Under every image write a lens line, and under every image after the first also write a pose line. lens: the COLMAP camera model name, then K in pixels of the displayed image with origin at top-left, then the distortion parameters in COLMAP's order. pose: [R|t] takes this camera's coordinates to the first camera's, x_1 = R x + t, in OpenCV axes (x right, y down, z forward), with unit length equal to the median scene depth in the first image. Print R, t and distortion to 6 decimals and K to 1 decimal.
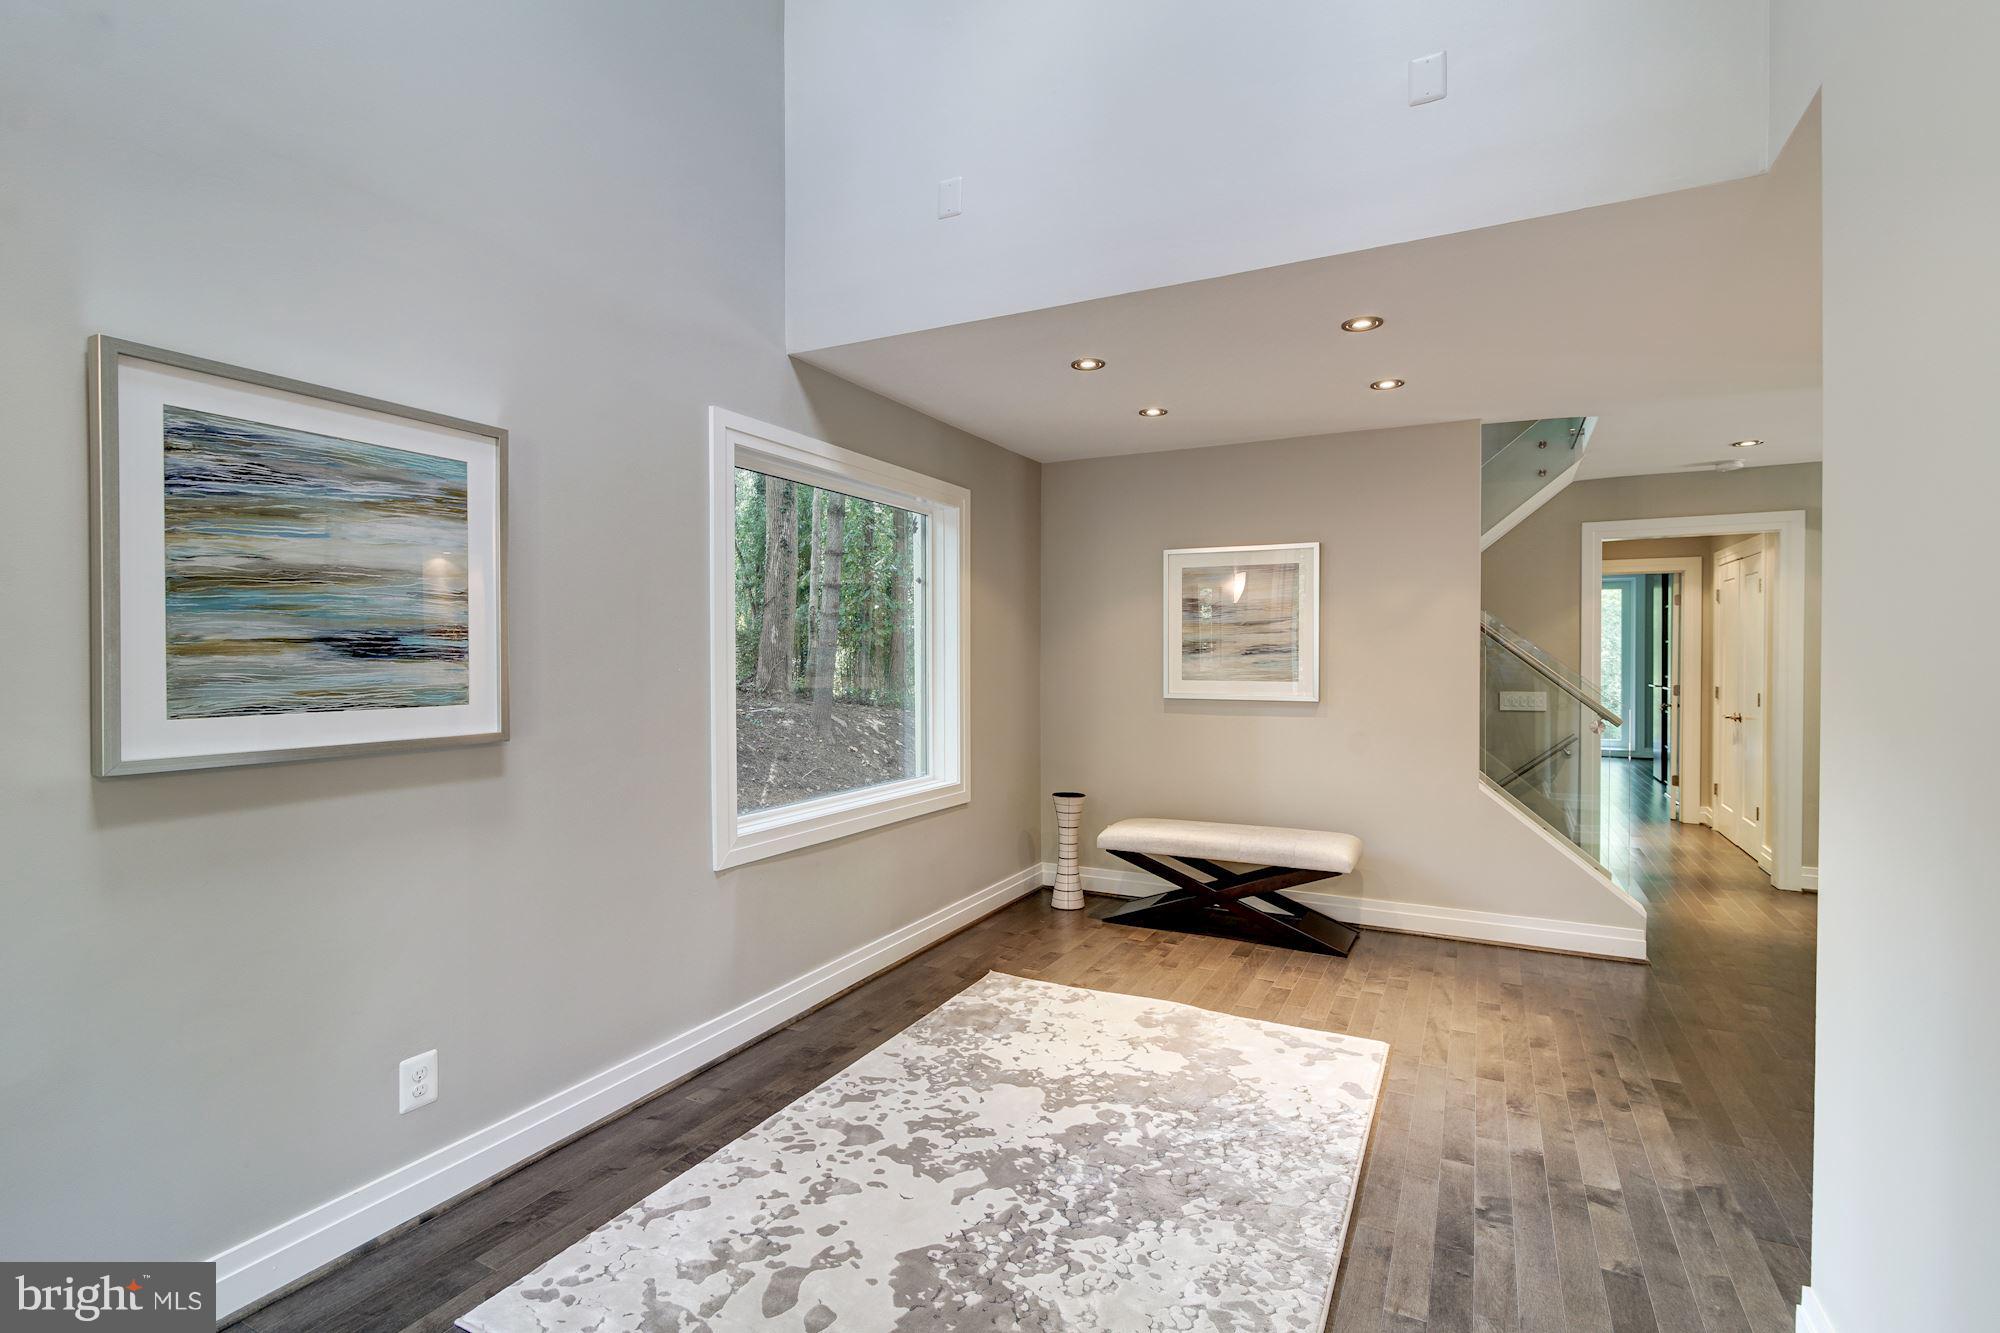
lens RADIAL K [[921.4, 0, 1000.1], [0, 921.4, 661.5], [0, 0, 1]] dist [-0.000981, 0.000952]
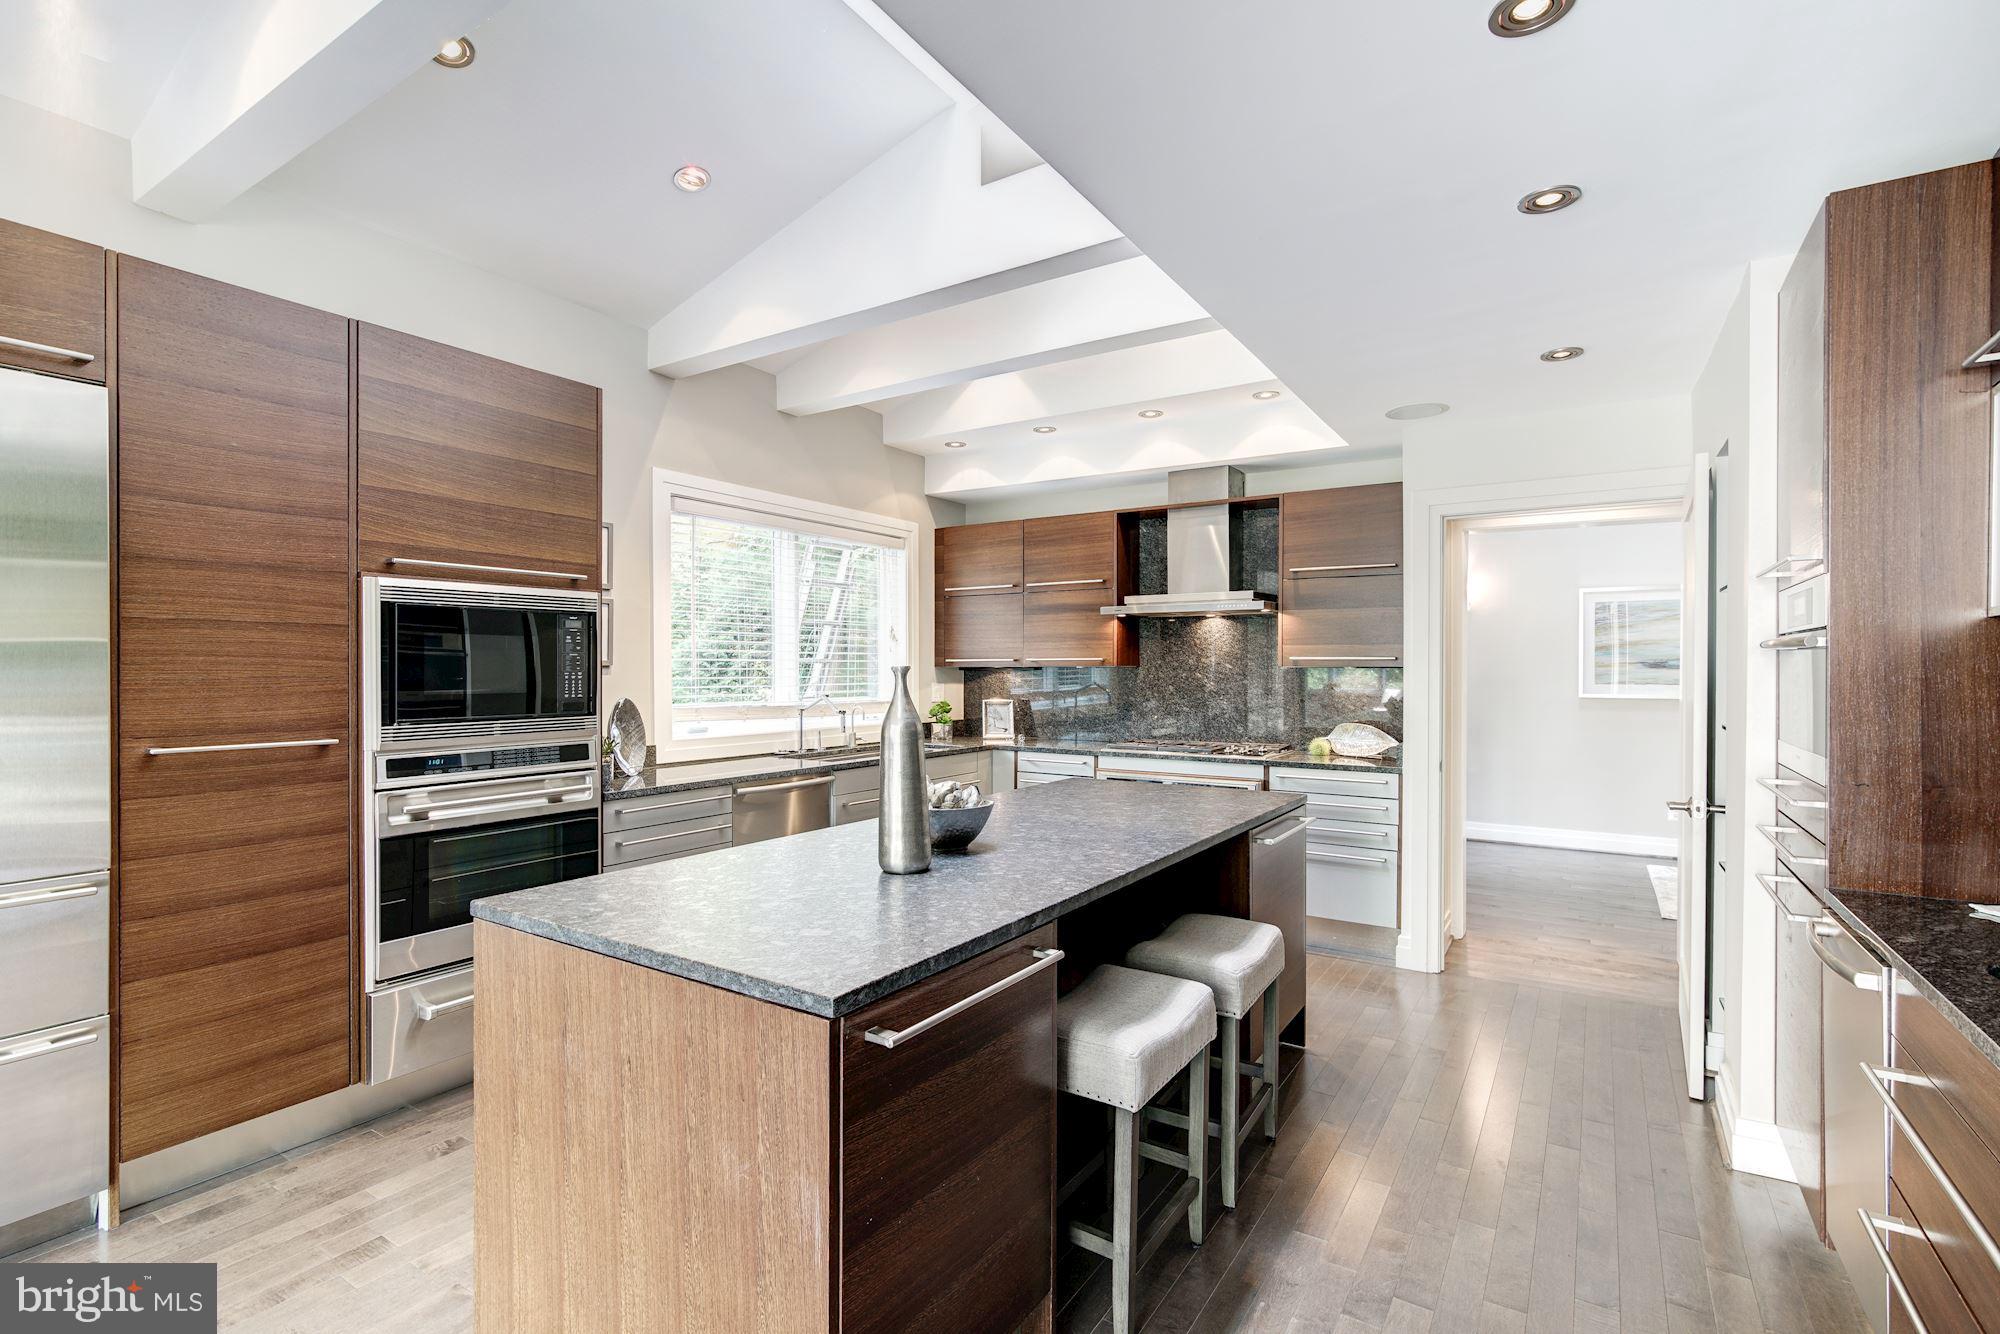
lens RADIAL K [[921.4, 0, 999.3], [0, 921.4, 668.8], [0, 0, 1]] dist [-0.000981, 0.000952]
pose [[-0.094368, 0.000595, -0.995537, 2.702088], [-0.010952, 0.999939, 0.001635, 0.017501], [0.995477, 0.011058, -0.094356, -0.952421]]
